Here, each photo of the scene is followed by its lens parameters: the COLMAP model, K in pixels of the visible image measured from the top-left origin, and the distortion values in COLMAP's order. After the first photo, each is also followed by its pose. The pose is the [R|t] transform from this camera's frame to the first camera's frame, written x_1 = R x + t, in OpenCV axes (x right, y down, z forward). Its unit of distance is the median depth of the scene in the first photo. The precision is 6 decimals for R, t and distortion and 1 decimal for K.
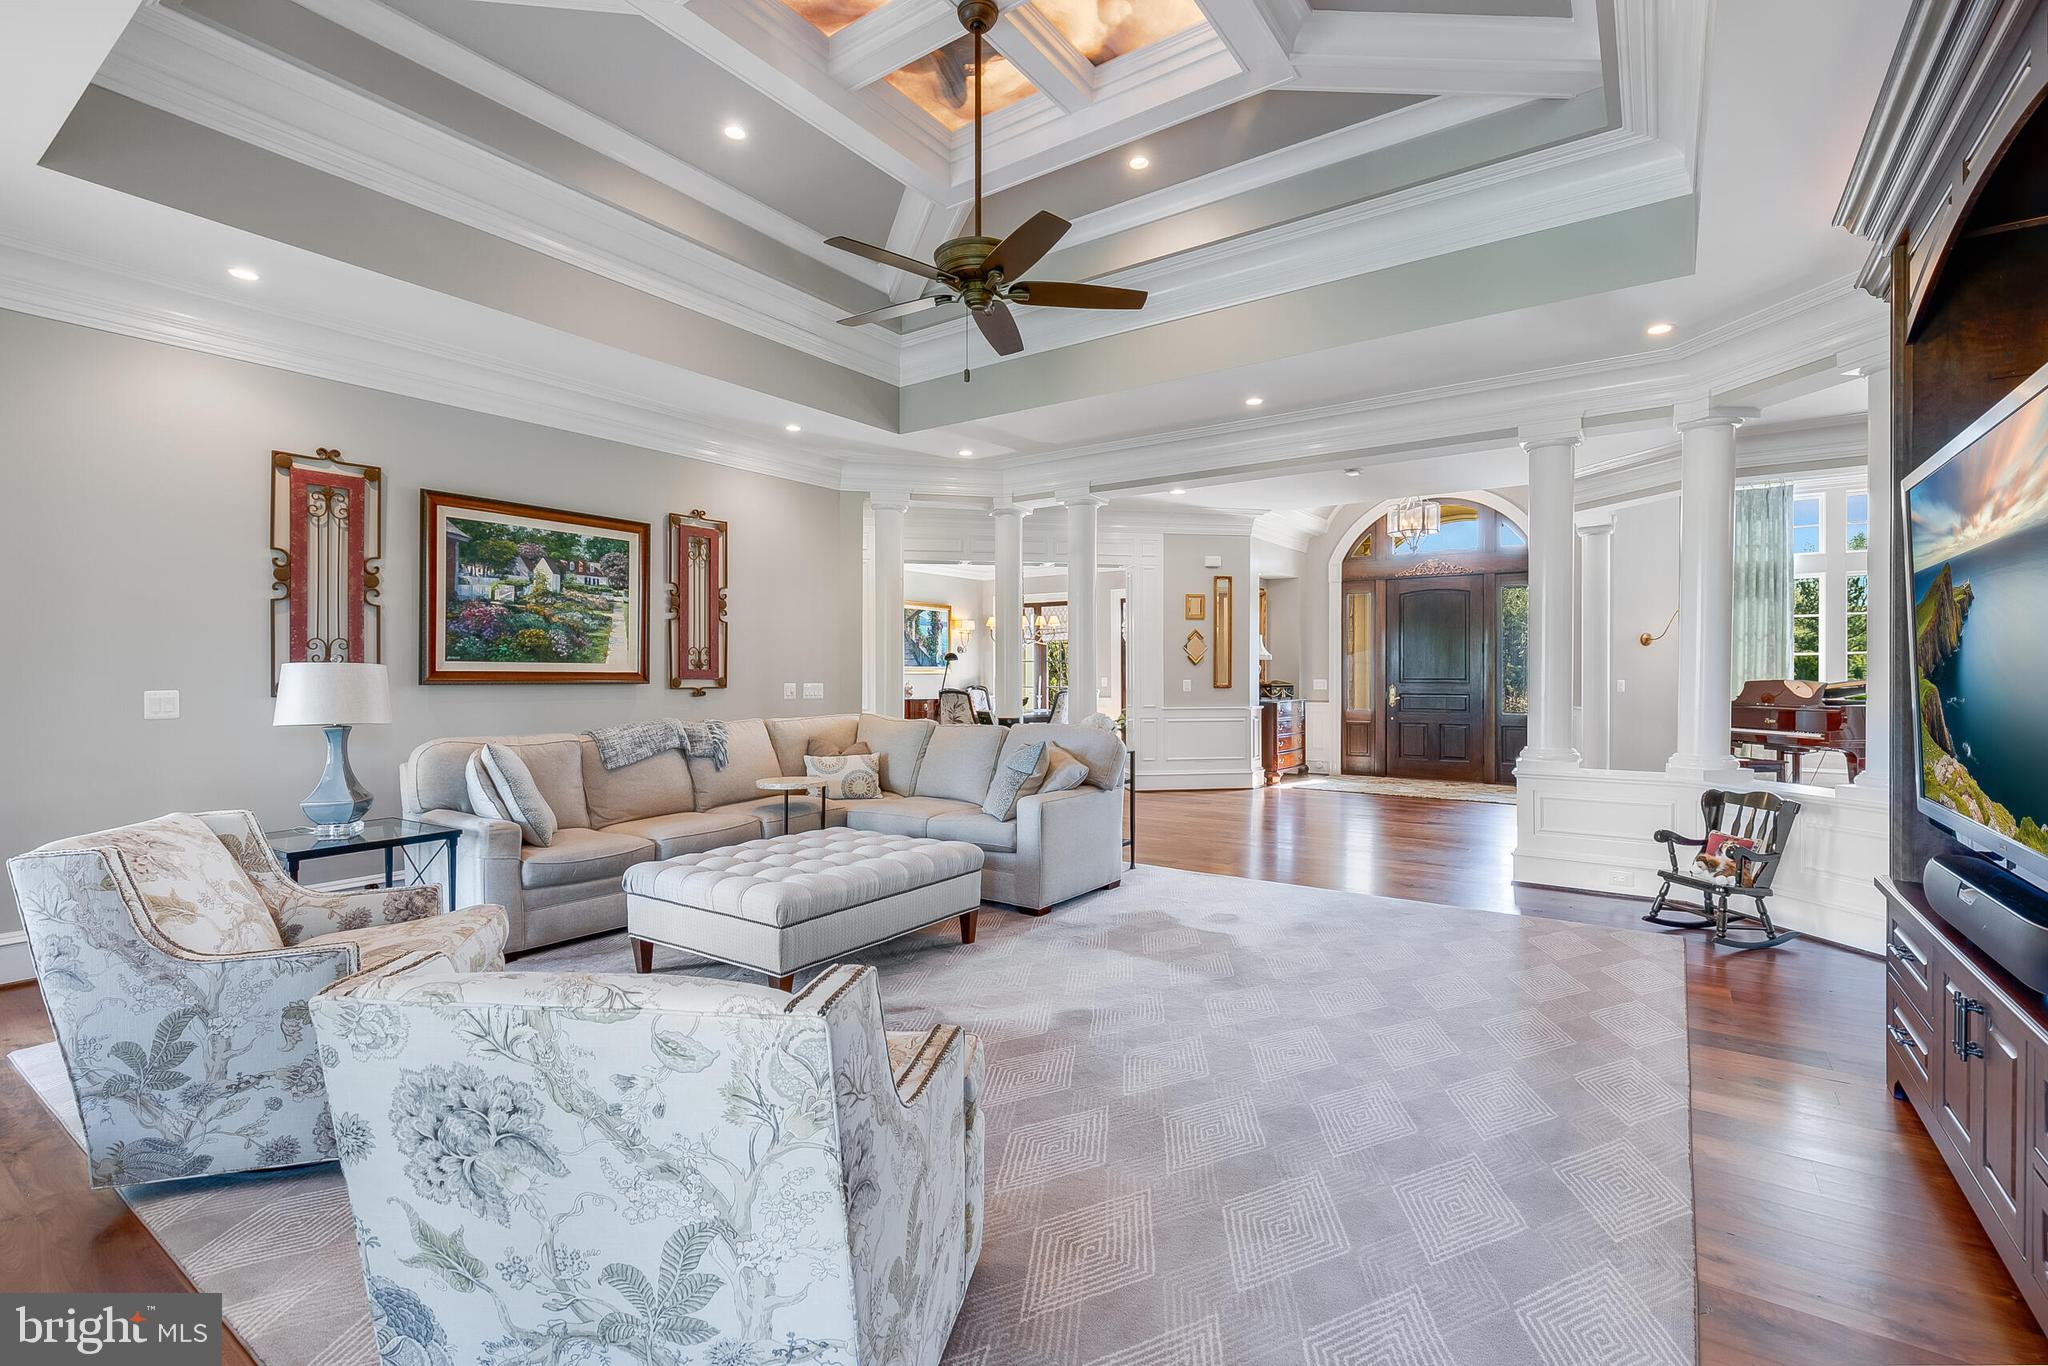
lens RADIAL K [[919.2, 0, 1023.8], [0, 919.2, 672.1], [0, 0, 1]] dist [0.002010, -0.001708]
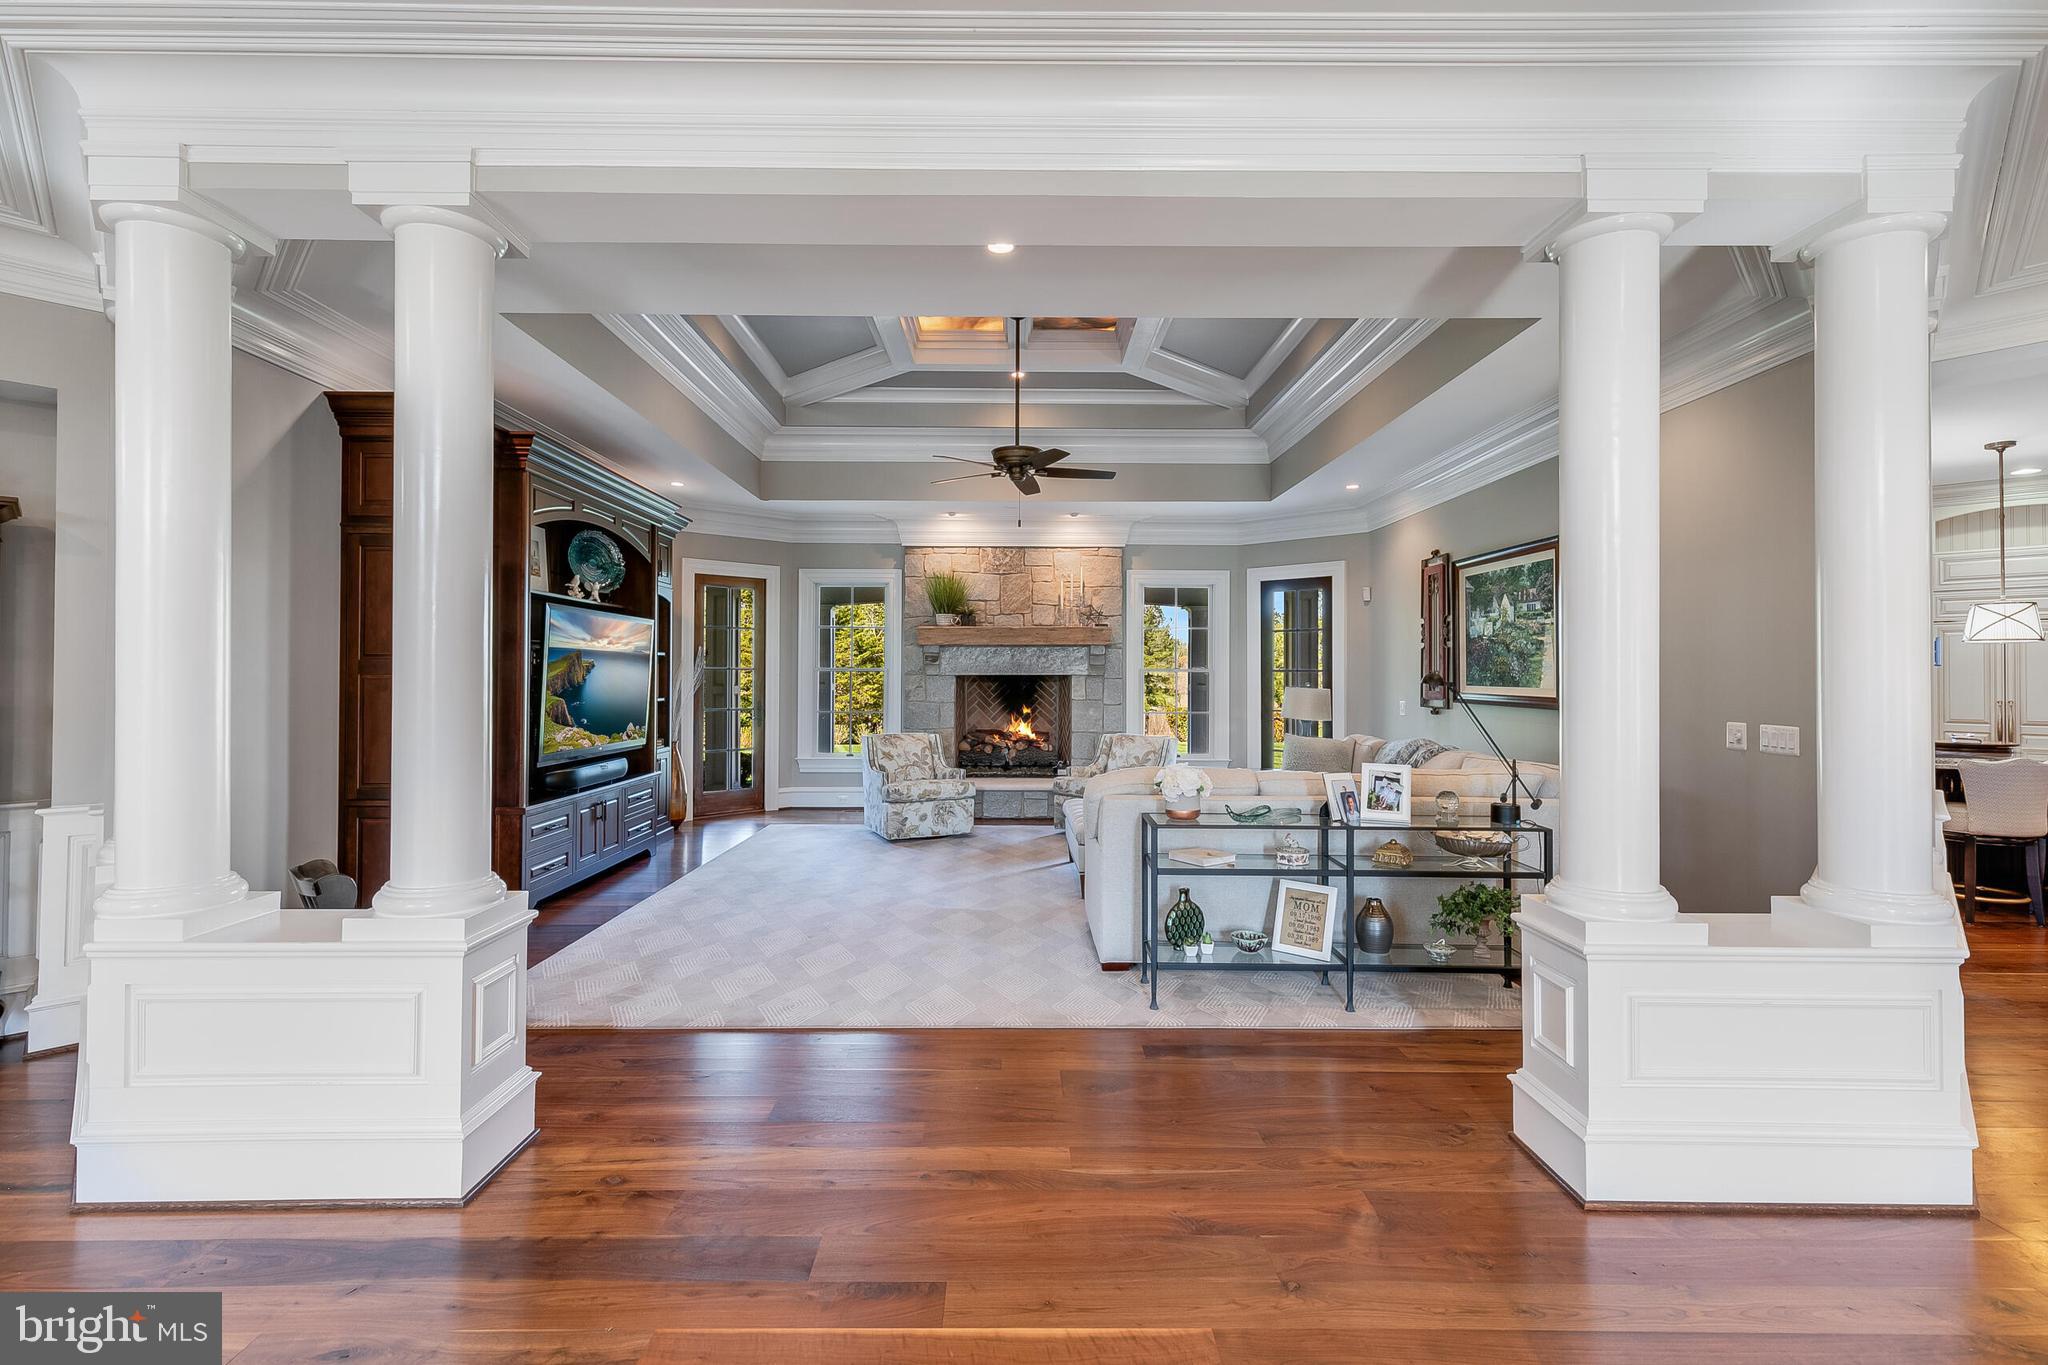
lens RADIAL K [[919.2, 0, 1013.4], [0, 919.2, 661.9], [0, 0, 1]] dist [0.002010, -0.001708]
pose [[-0.819264, -0.012857, -0.573272, 0.588074], [-0.003980, 0.999852, -0.016737, -0.018796], [0.573402, -0.011430, -0.819194, 1.512174]]
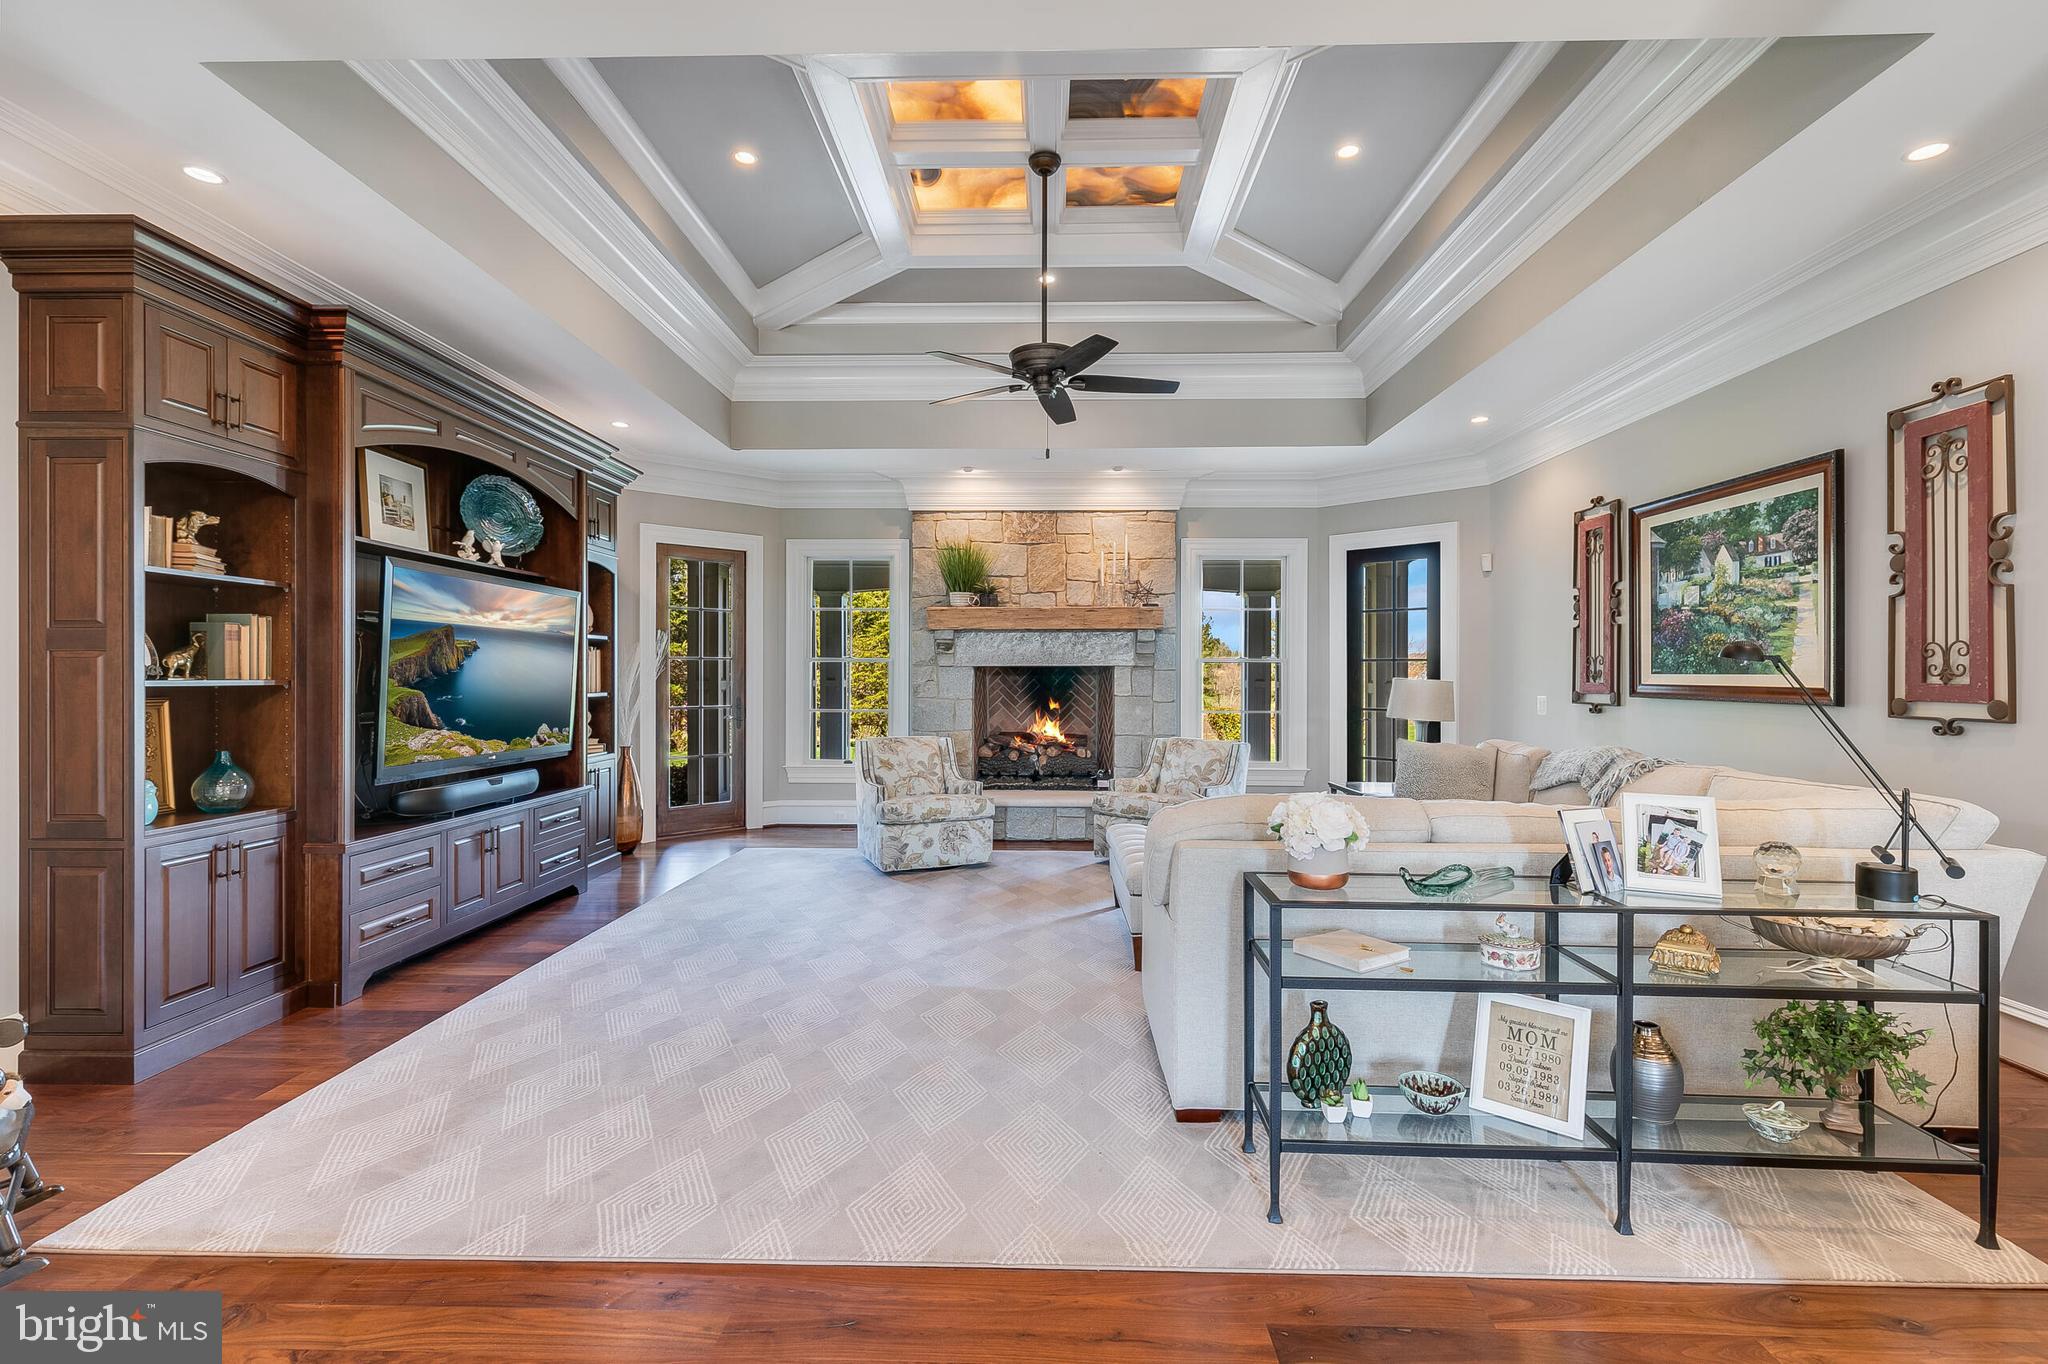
lens RADIAL K [[919.2, 0, 1021.6], [0, 919.2, 678.7], [0, 0, 1]] dist [0.002010, -0.001708]
pose [[-0.835917, -0.001885, -0.548853, 0.419000], [-0.002763, 0.999996, 0.000773, -0.005248], [0.548849, 0.002163, -0.835919, 1.284556]]
